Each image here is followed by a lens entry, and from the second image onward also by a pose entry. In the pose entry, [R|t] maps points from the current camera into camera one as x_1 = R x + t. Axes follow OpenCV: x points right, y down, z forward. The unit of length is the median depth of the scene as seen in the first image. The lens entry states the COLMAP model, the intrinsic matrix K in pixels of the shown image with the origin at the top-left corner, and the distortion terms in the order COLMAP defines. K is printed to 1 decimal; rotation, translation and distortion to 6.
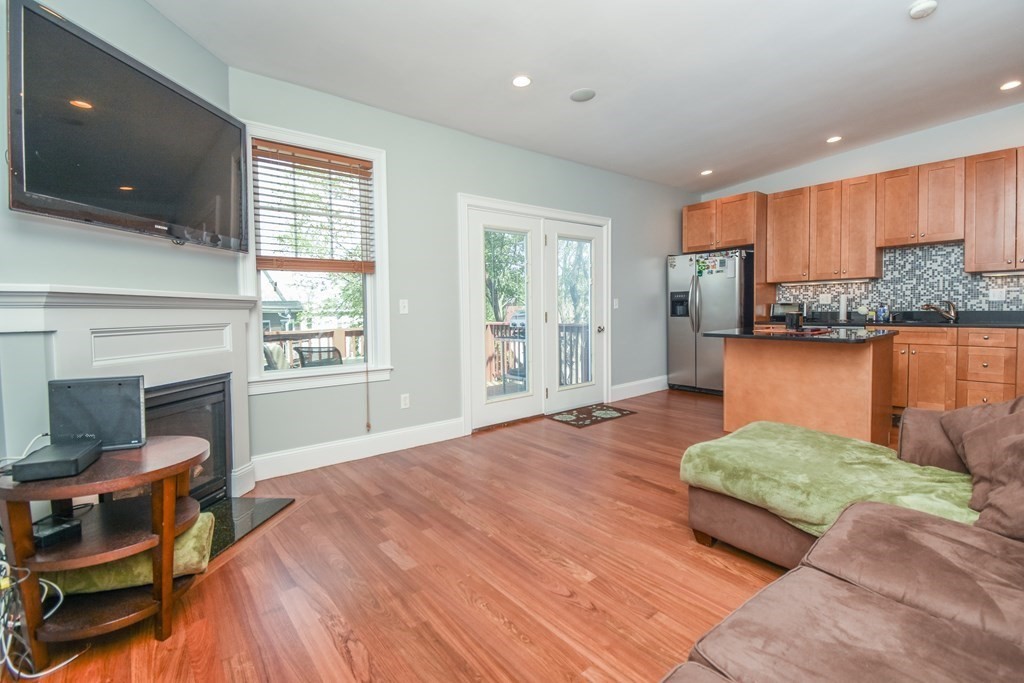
lens RADIAL K [[468.7, 0, 538.3], [0, 468.7, 339.9], [0, 0, 1]] dist [0.032089, -0.034291]
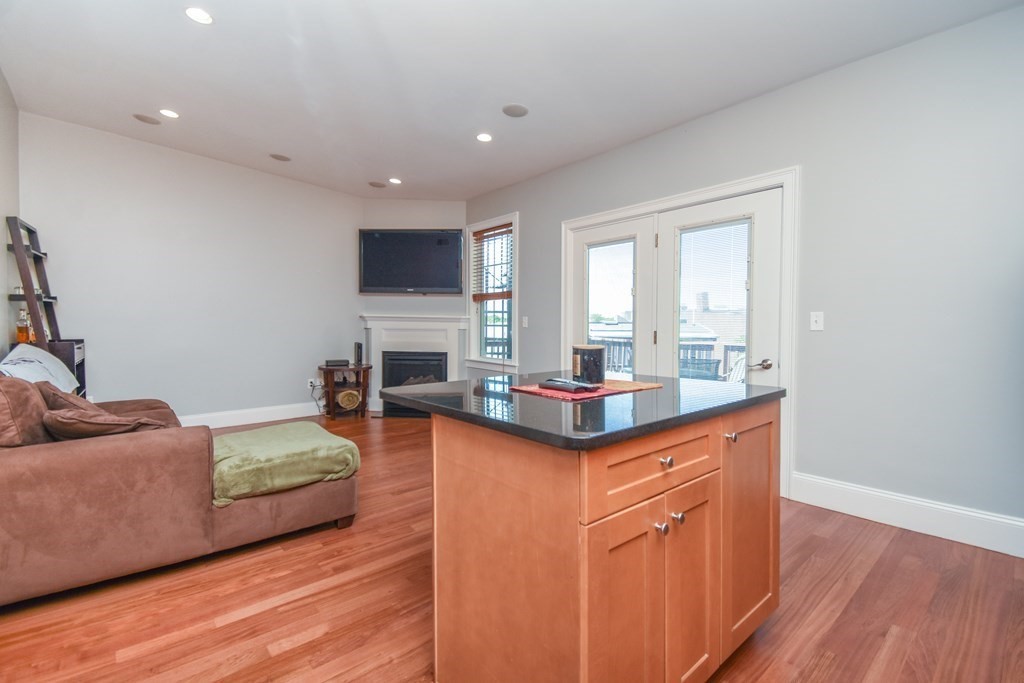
lens RADIAL K [[444.5, 0, 521.4], [0, 444.5, 337.5], [0, 0, 1]] dist [0.028125, -0.021176]
pose [[0.001066, 0.048922, -0.998802, 0.976778], [-0.071592, 0.996243, 0.048720, -0.086891], [0.997433, 0.071454, 0.004565, 0.973615]]
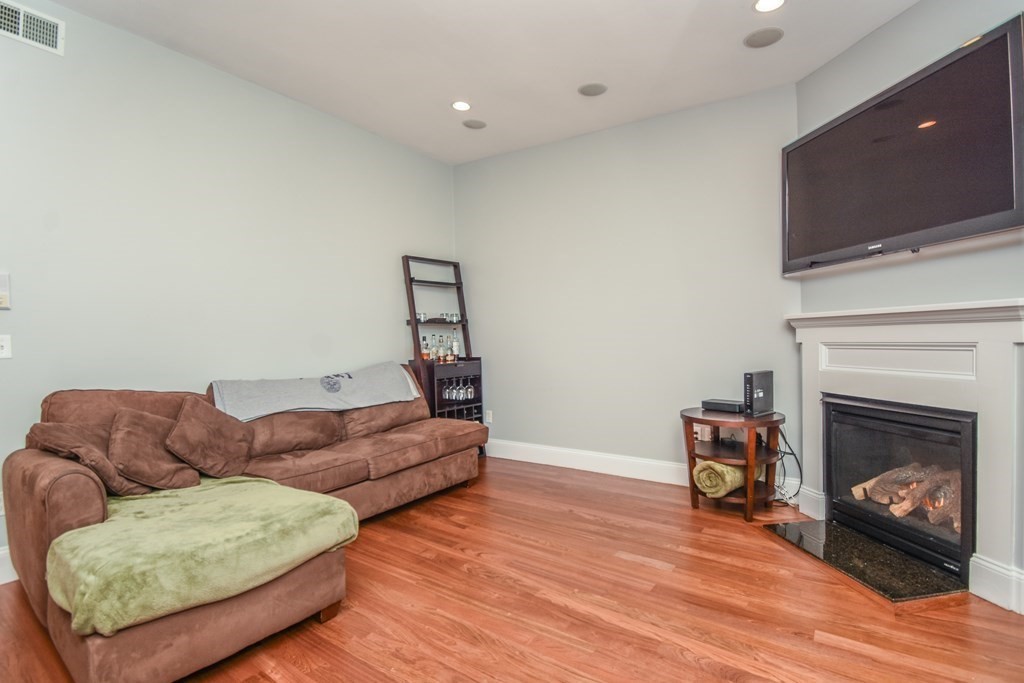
lens RADIAL K [[470.0, 0, 511.7], [0, 470.0, 352.1], [0, 0, 1]] dist [0.030324, -0.027872]
pose [[-0.978549, 0.038561, -0.202371, 0.112780], [0.021696, 0.996153, 0.084906, -0.069899], [0.204866, 0.078694, -0.975621, 1.131102]]
